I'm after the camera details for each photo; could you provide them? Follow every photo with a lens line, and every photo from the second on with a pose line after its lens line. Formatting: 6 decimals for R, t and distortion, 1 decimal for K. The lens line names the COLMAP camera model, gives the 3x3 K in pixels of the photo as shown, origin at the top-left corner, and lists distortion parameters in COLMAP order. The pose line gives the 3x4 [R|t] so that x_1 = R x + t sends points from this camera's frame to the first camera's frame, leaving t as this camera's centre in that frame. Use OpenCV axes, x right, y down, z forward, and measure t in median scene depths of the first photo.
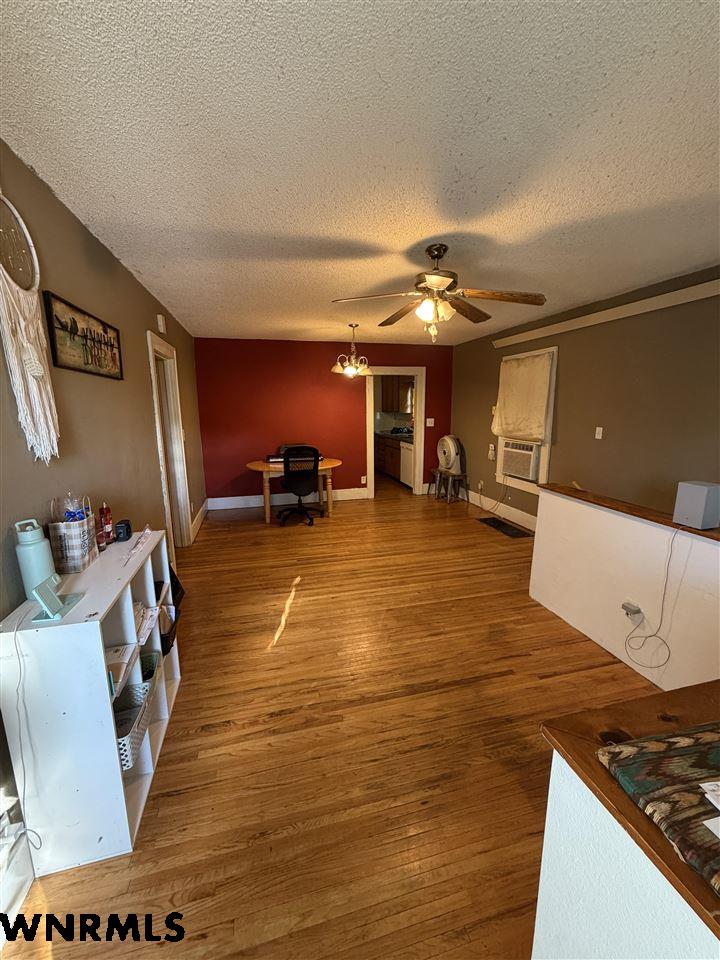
lens RADIAL K [[379.9, 0, 357.9], [0, 379.9, 477.3], [0, 0, 1]] dist [0.004090, -0.000246]
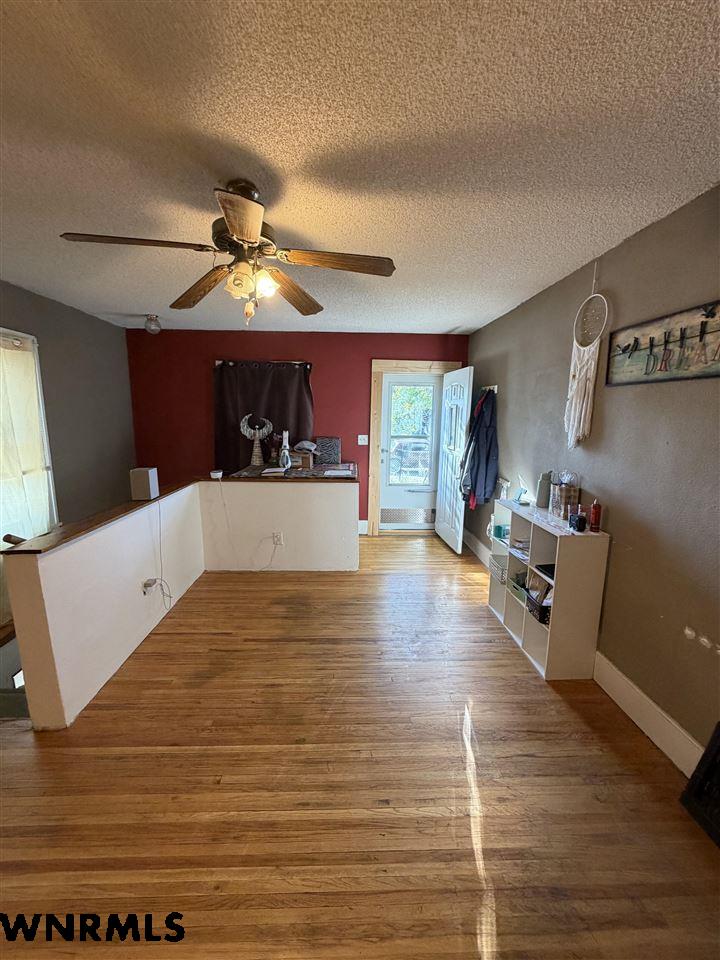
lens RADIAL K [[379.9, 0, 356.7], [0, 379.9, 482.6], [0, 0, 1]] dist [0.004090, -0.000246]
pose [[-0.977373, -0.037938, 0.208091, -0.132141], [0.039017, 0.934568, 0.353639, -0.289862], [-0.207891, 0.353757, -0.911942, 1.520082]]
